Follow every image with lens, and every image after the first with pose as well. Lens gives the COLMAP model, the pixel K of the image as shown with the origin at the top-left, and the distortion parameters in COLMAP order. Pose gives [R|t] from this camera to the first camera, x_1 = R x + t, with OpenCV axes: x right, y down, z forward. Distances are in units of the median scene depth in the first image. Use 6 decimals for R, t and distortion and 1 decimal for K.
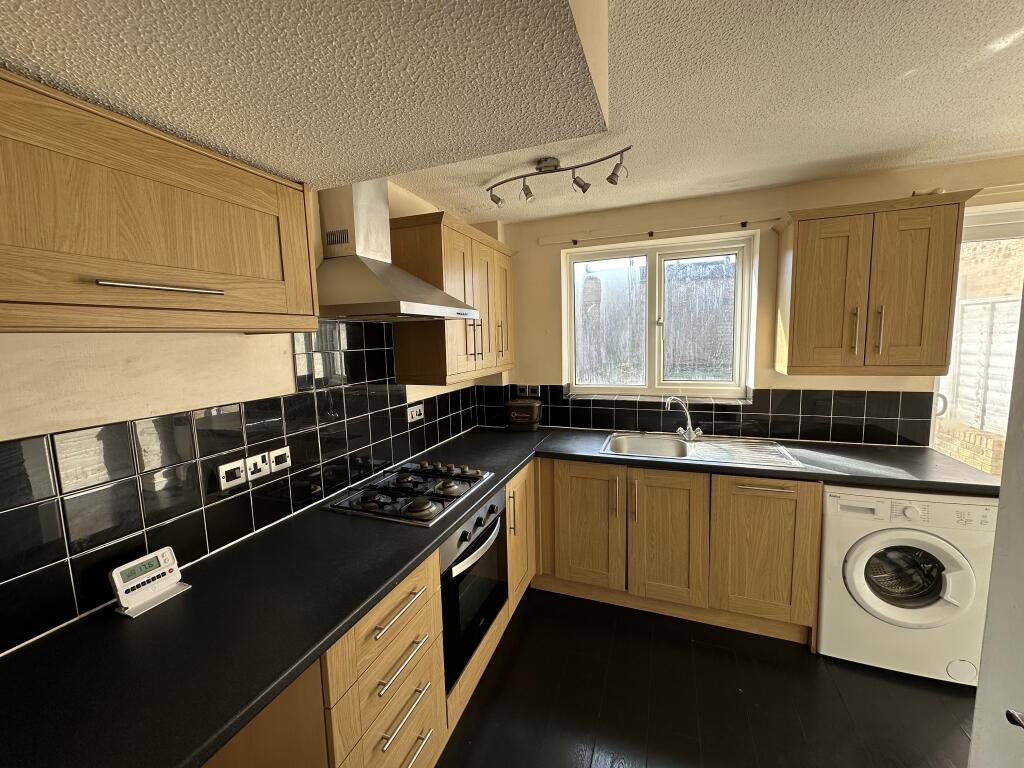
lens RADIAL K [[406.9, 0, 512.0], [0, 406.9, 384.0], [0, 0, 1]] dist [-0.001427, 0.000015]
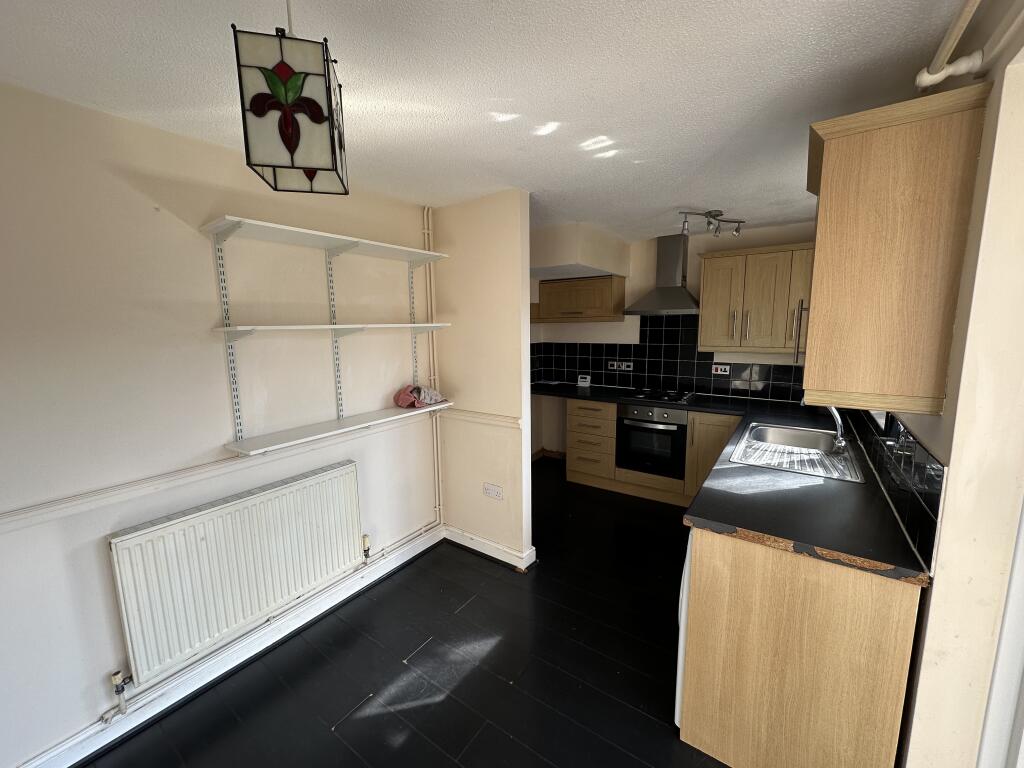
lens RADIAL K [[406.9, 0, 512.0], [0, 406.9, 384.0], [0, 0, 1]] dist [-0.001427, 0.000015]
pose [[-0.250863, 0.167371, -0.953444, 2.312682], [-0.092703, 0.976259, 0.195767, -0.169861], [0.963573, 0.137498, -0.229392, 0.876934]]
